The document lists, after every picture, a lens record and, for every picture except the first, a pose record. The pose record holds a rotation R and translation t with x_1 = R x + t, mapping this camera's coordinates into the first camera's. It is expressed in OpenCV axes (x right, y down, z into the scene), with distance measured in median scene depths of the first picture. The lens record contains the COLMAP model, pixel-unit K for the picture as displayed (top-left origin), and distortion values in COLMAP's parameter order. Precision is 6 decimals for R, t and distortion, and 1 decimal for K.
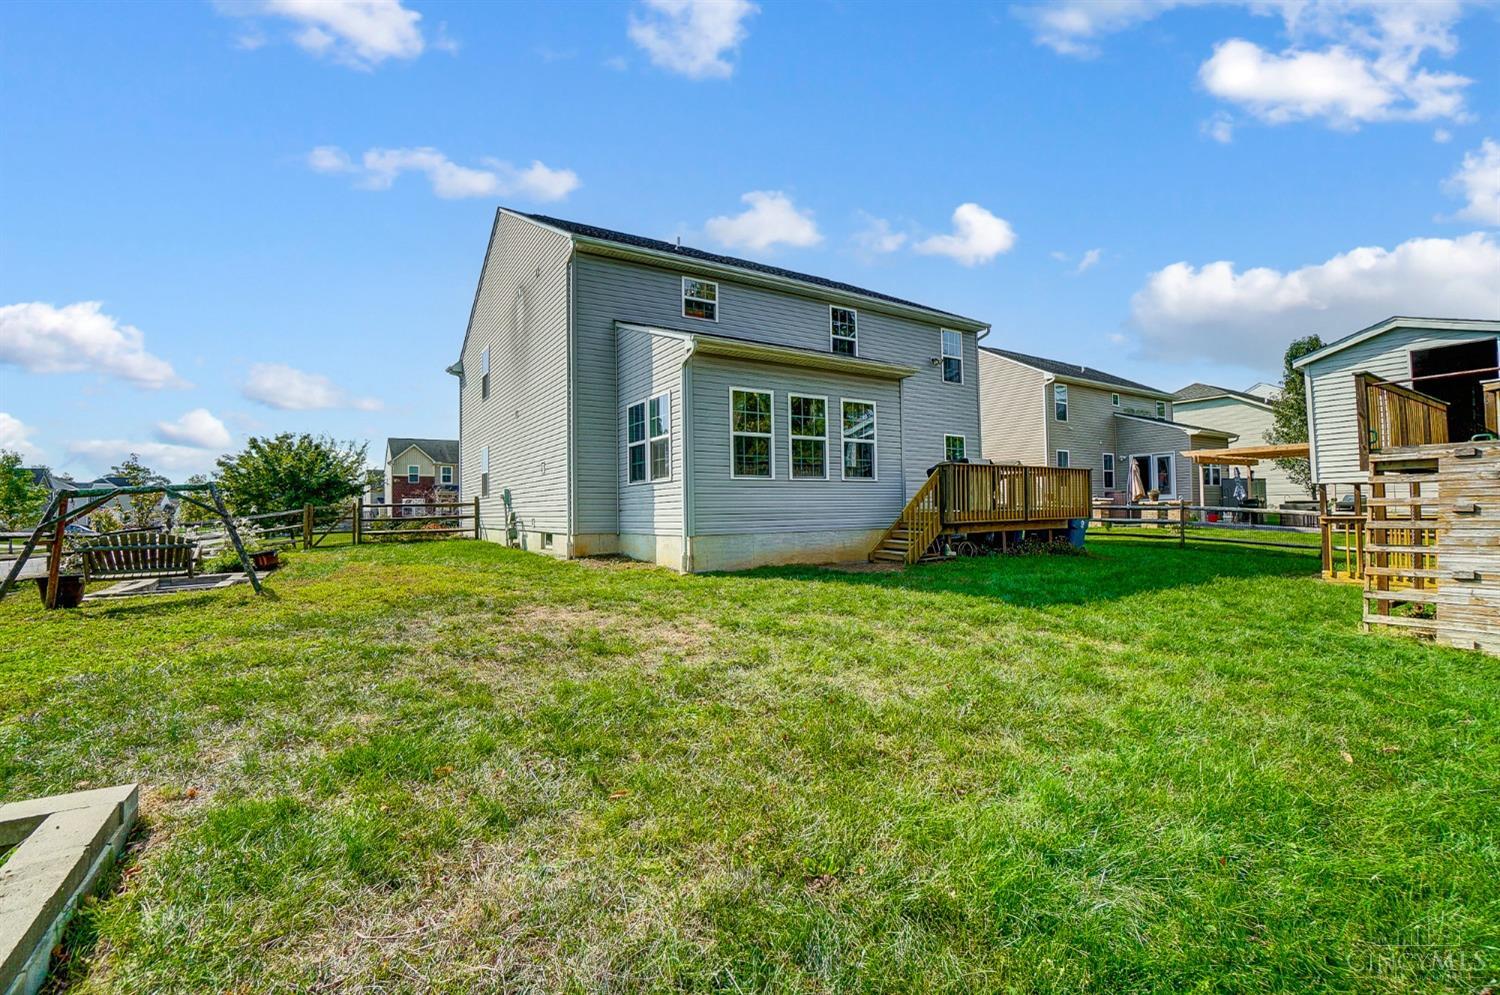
lens RADIAL K [[662.6, 0, 743.4], [0, 662.6, 478.0], [0, 0, 1]] dist [-0.023774, 0.017999]
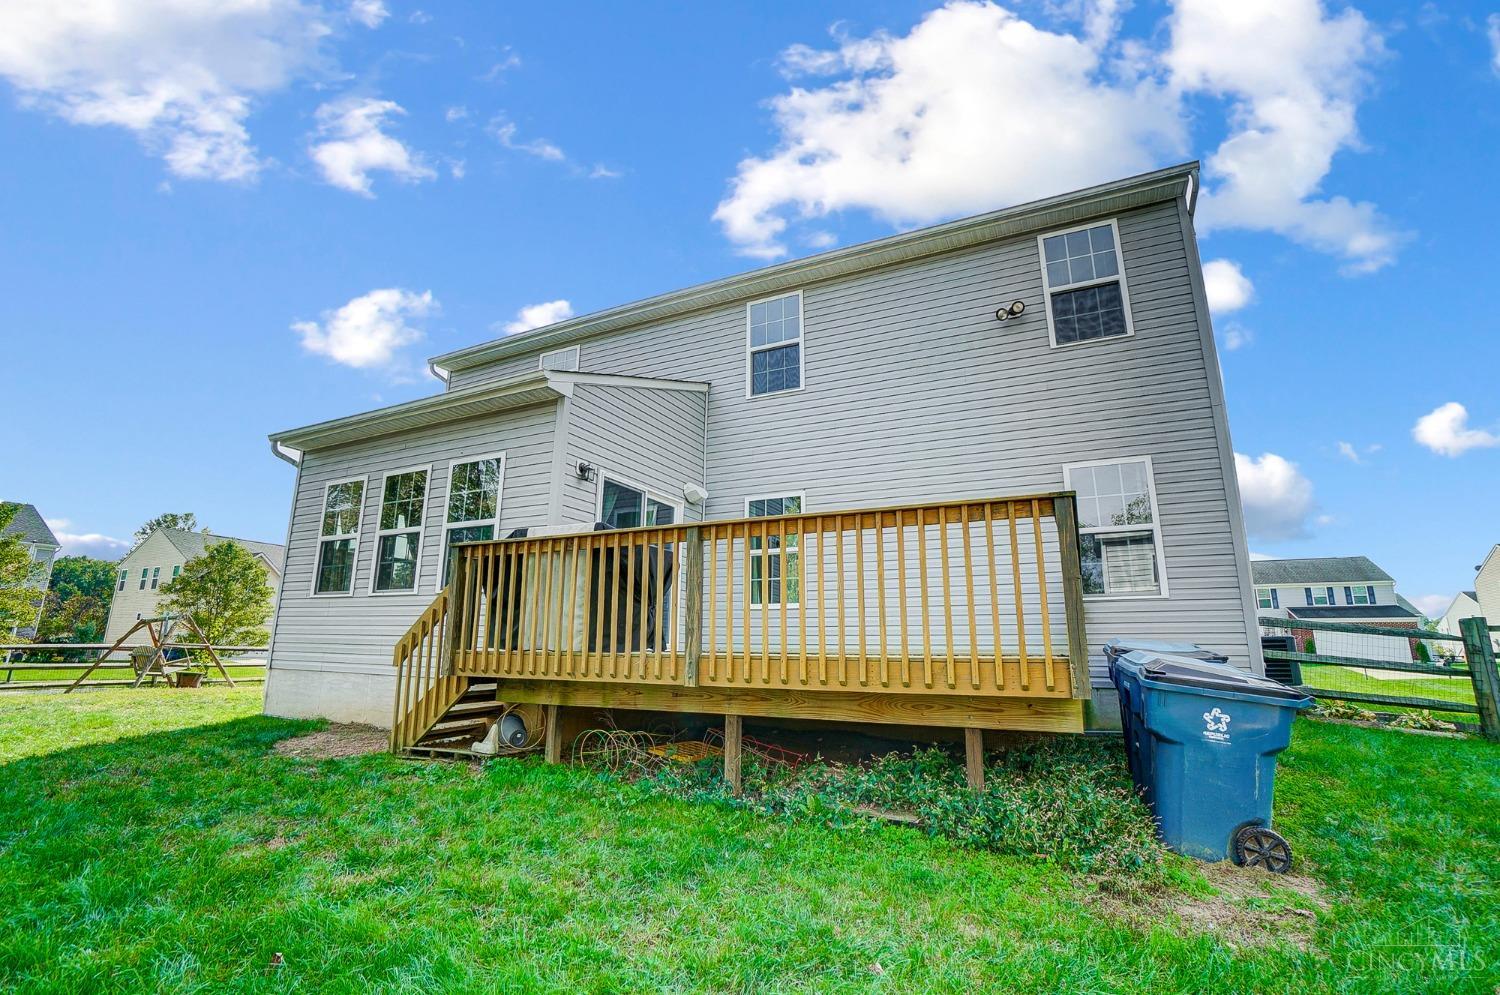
lens RADIAL K [[662.4, 0, 741.5], [0, 662.4, 490.9], [0, 0, 1]] dist [-0.064719, 0.024046]
pose [[0.509482, -0.183520, -0.840683, 0.815405], [0.026264, 0.979853, -0.197984, 0.038252], [0.860080, 0.078789, 0.504038, 0.939373]]
